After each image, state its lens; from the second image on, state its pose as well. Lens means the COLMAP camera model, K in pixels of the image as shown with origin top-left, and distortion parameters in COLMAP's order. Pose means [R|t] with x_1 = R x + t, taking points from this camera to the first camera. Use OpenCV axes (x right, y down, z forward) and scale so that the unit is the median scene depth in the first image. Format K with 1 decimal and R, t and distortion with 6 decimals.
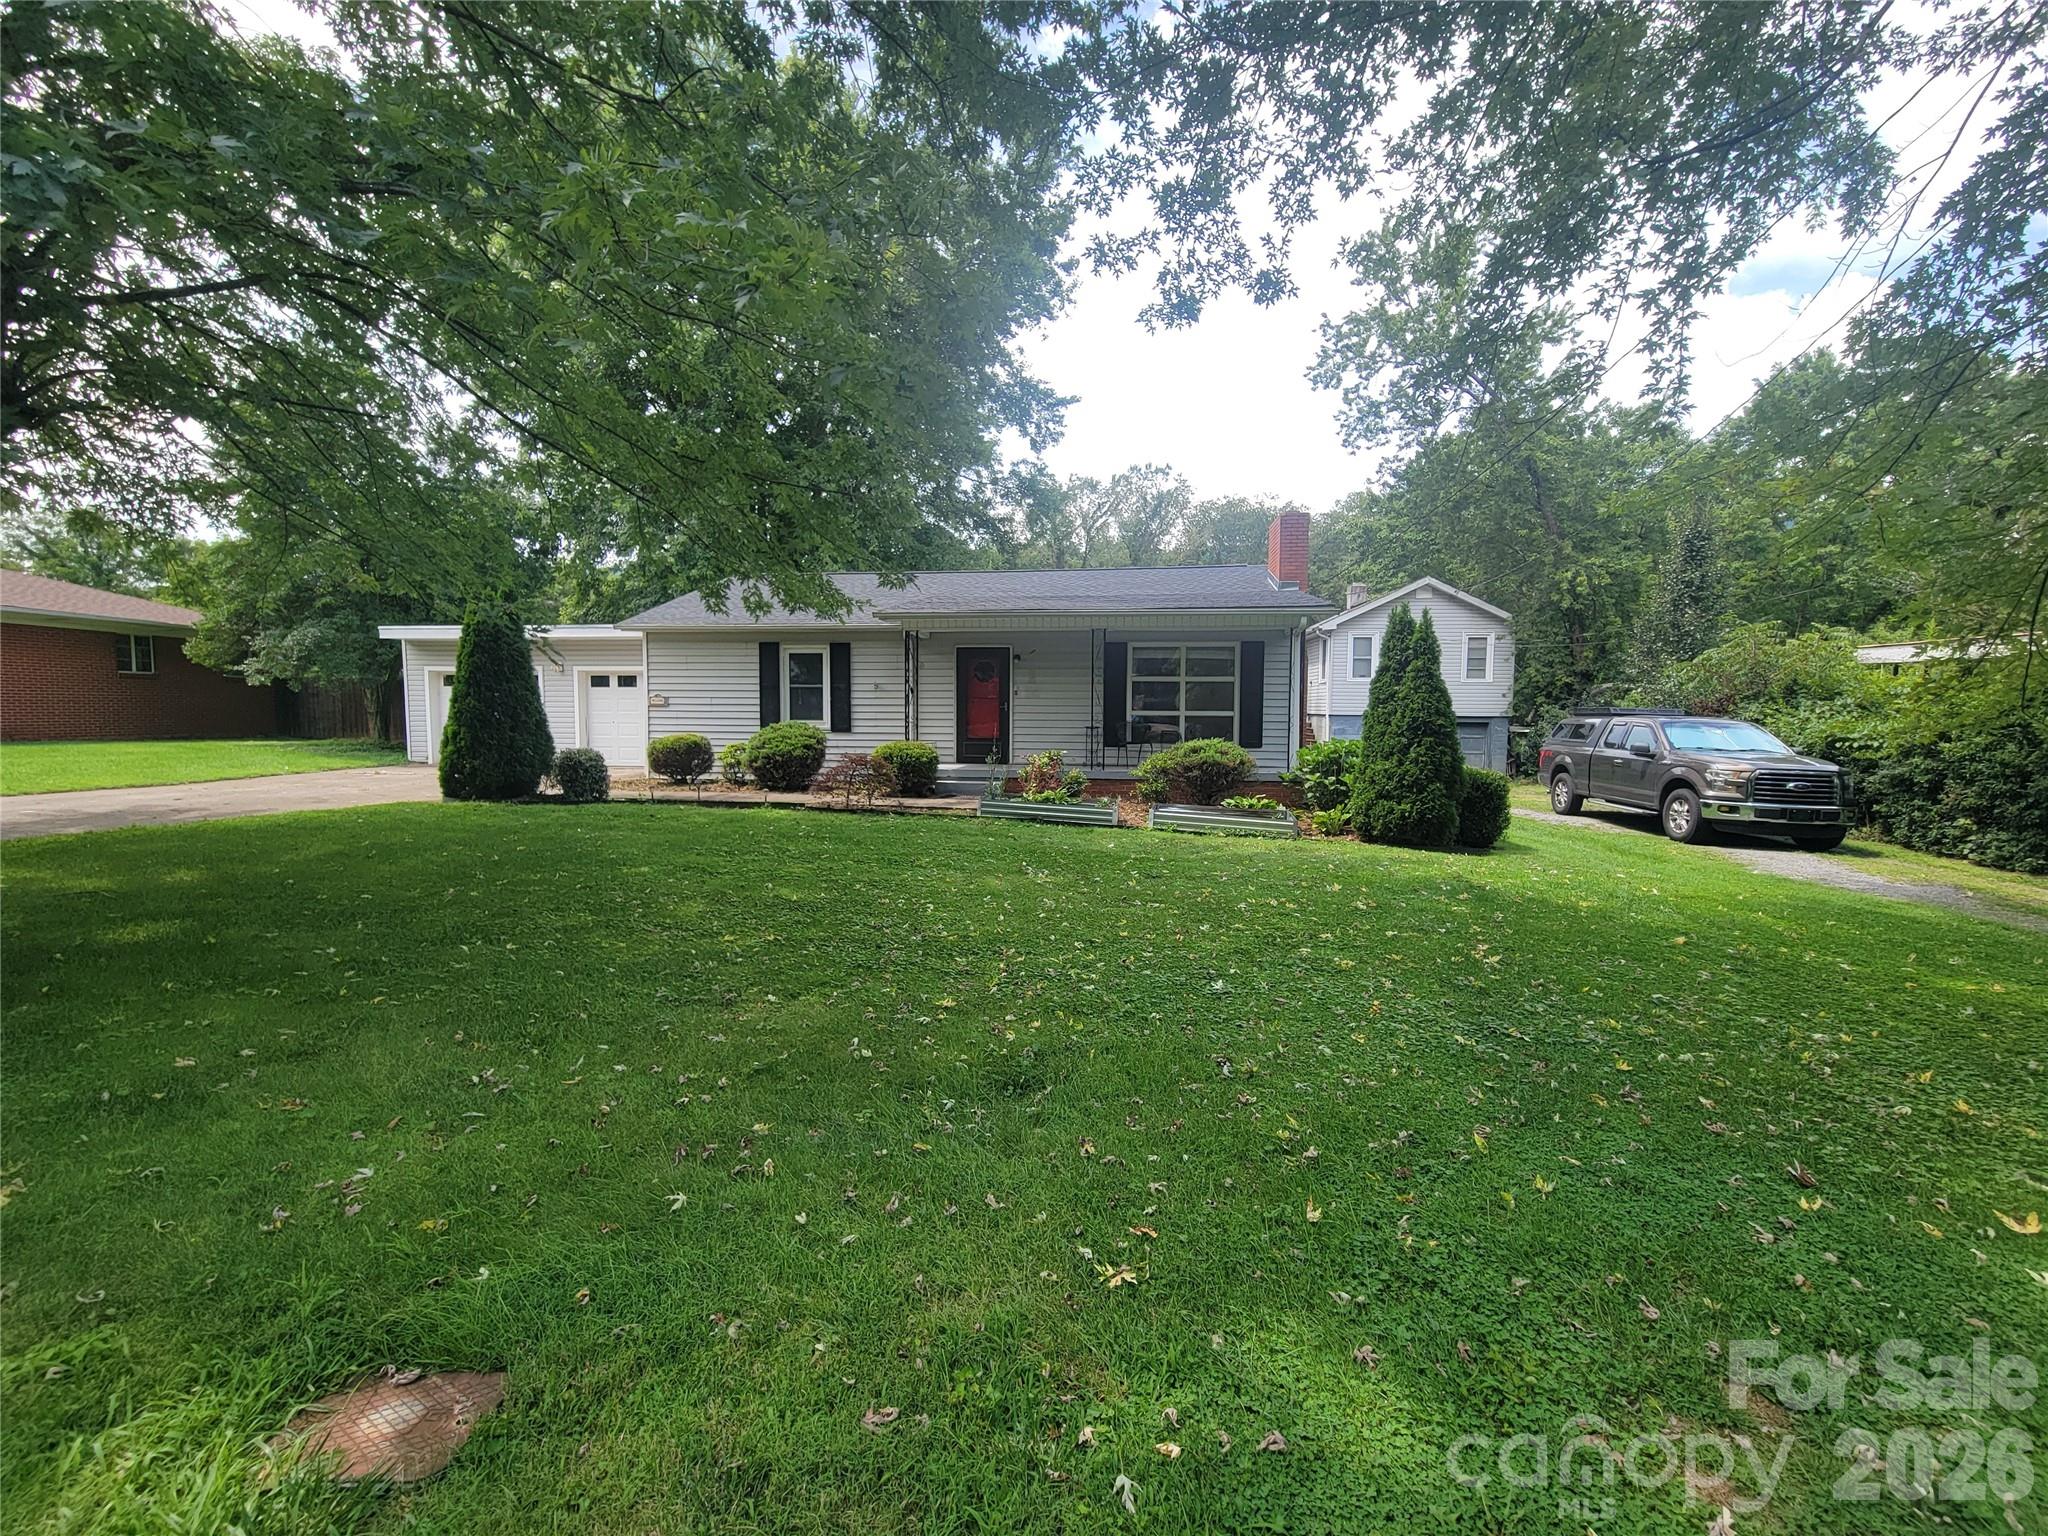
lens RADIAL K [[840.2, 0, 1024.0], [0, 840.2, 768.0], [0, 0, 1]] dist [-0.000217, -0.000893]
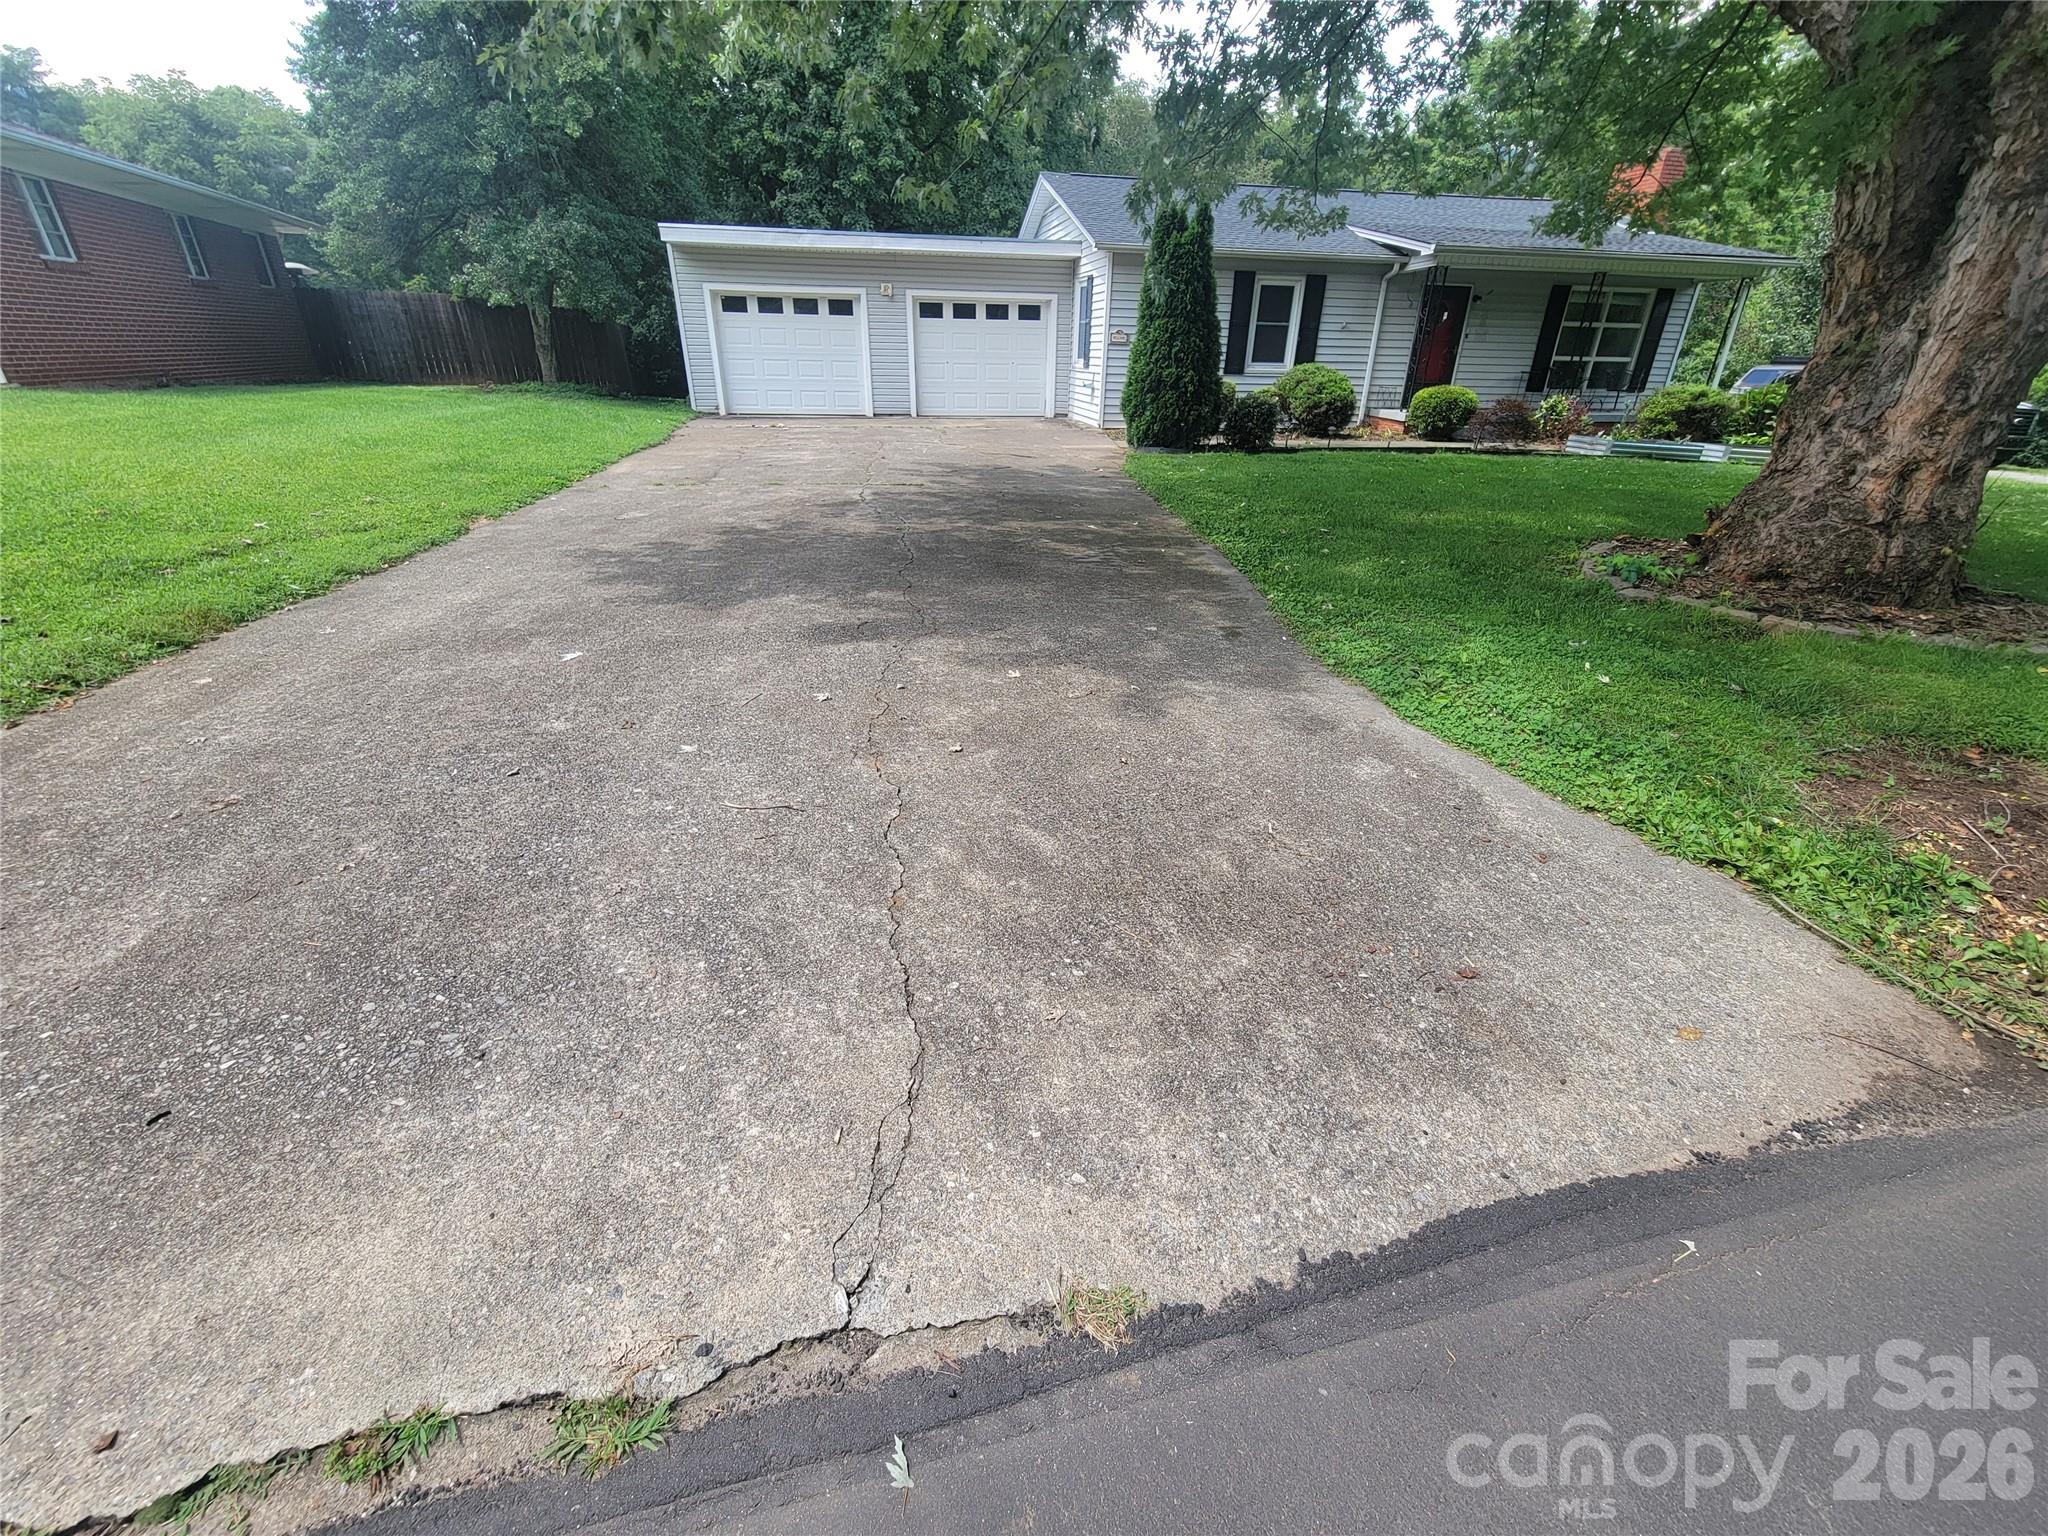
lens RADIAL K [[840.2, 0, 1024.0], [0, 840.2, 768.0], [0, 0, 1]] dist [-0.000217, -0.000893]
pose [[0.949838, -0.129784, 0.284542, -0.892630], [0.010136, 0.922124, 0.386761, -0.001668], [-0.312578, -0.364476, 0.877184, 0.039105]]
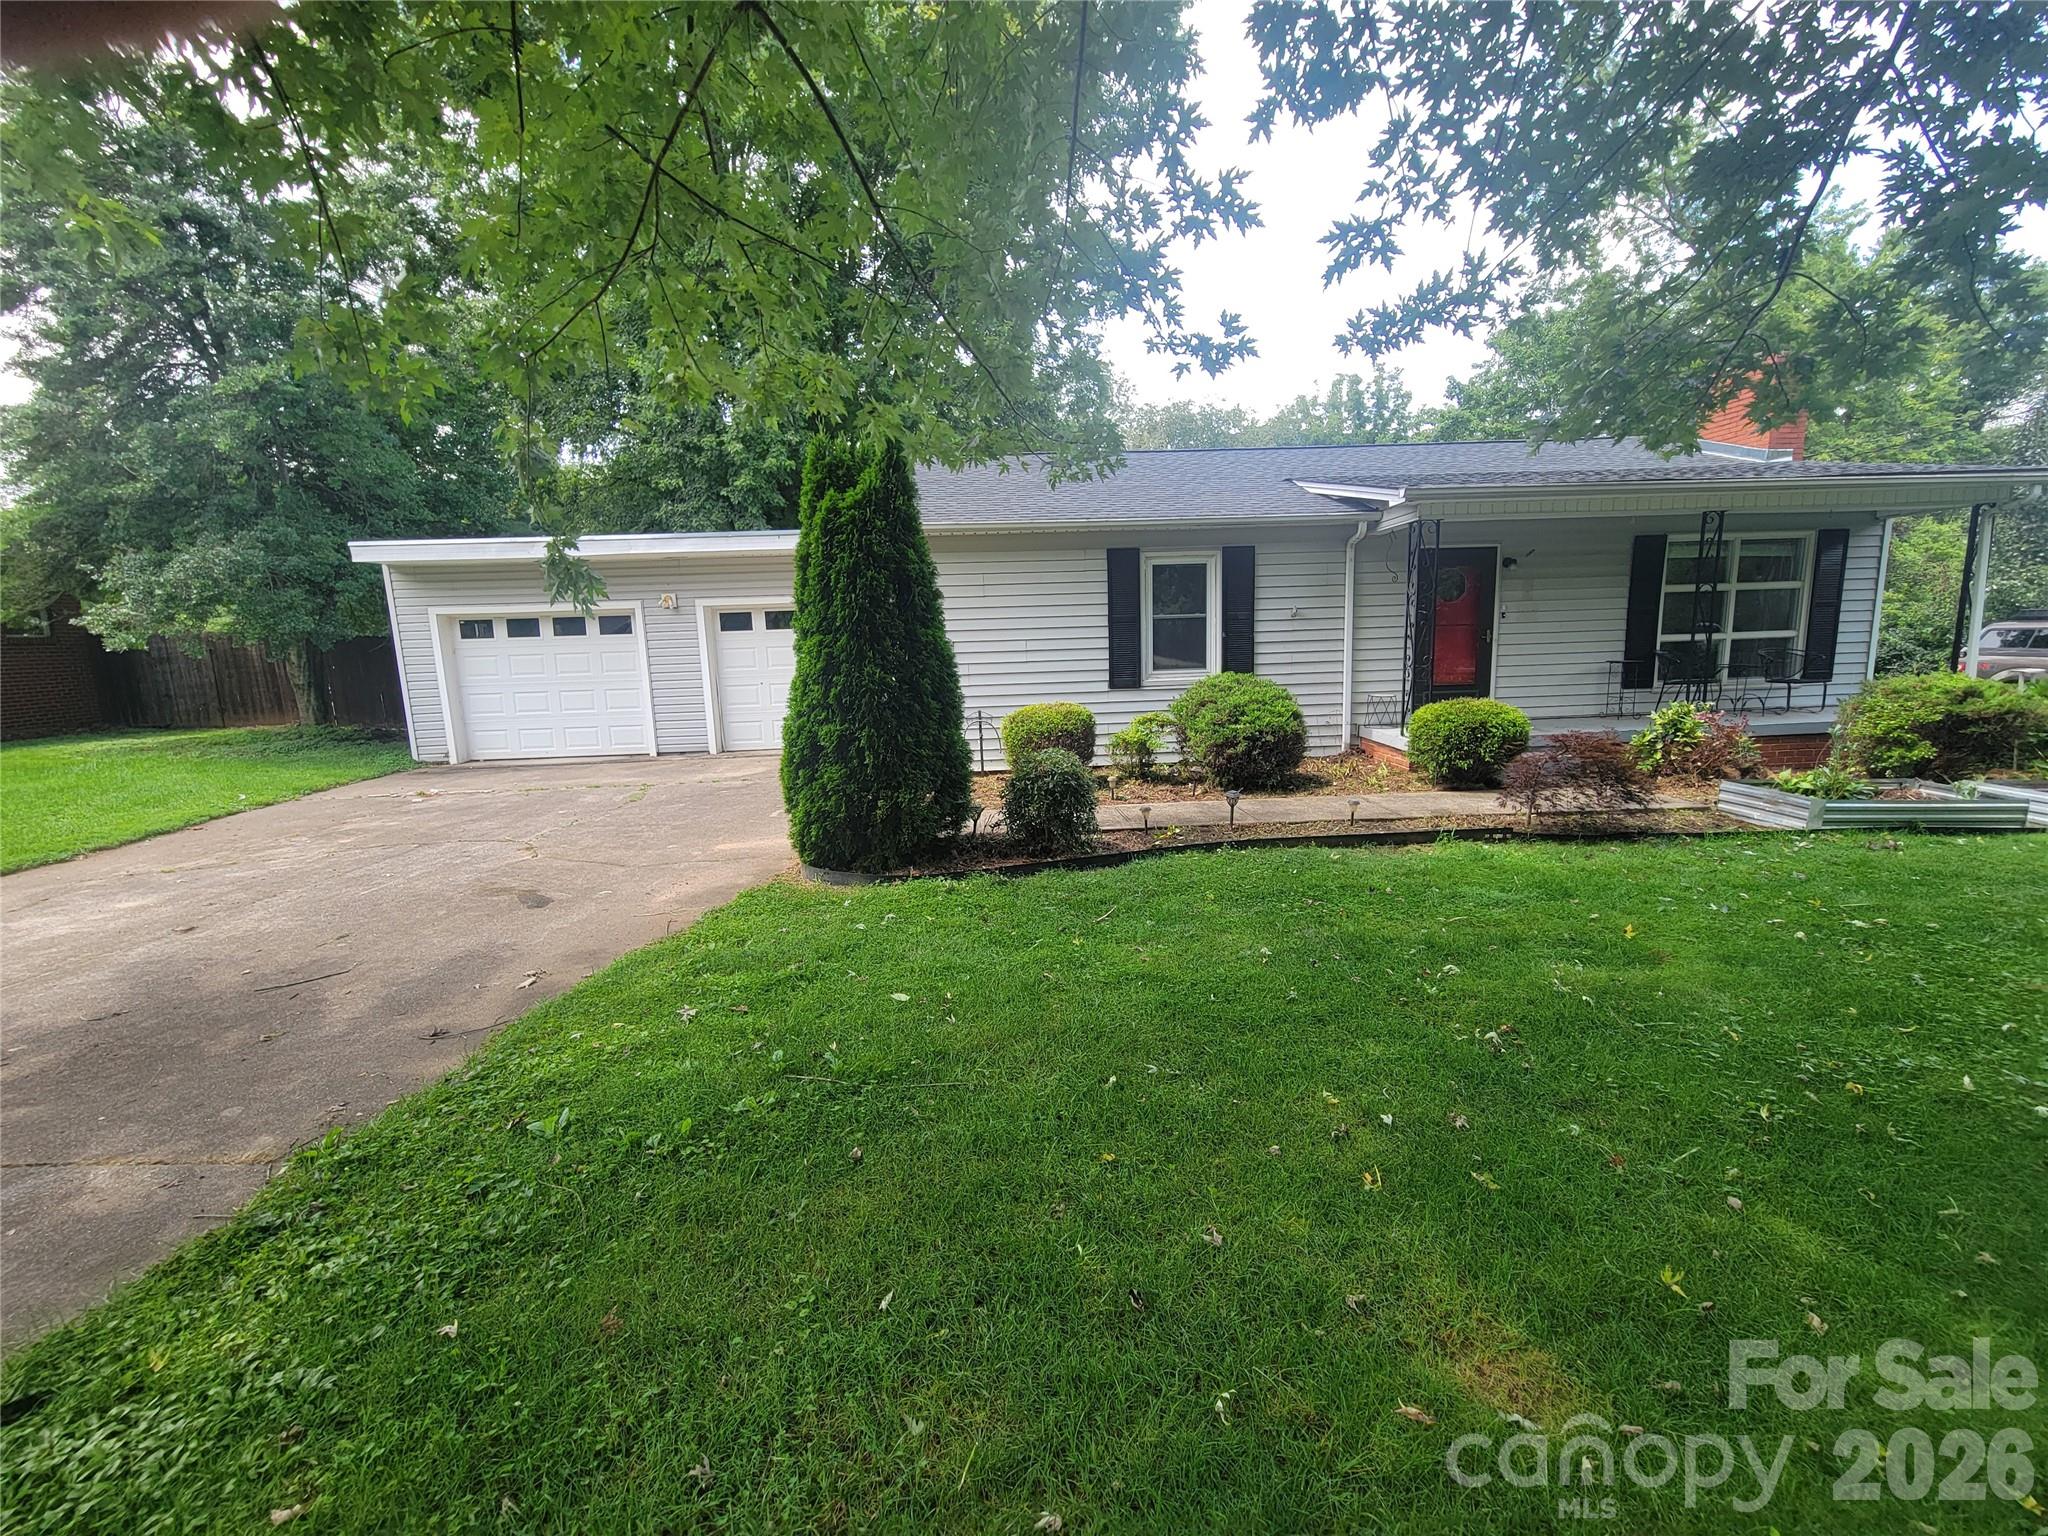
lens RADIAL K [[840.2, 0, 1024.0], [0, 840.2, 768.0], [0, 0, 1]] dist [-0.000217, -0.000893]
pose [[0.981736, -0.068162, 0.177620, -0.504618], [0.051974, 0.994190, 0.094255, -0.049366], [-0.183012, -0.083302, 0.979575, 0.384241]]
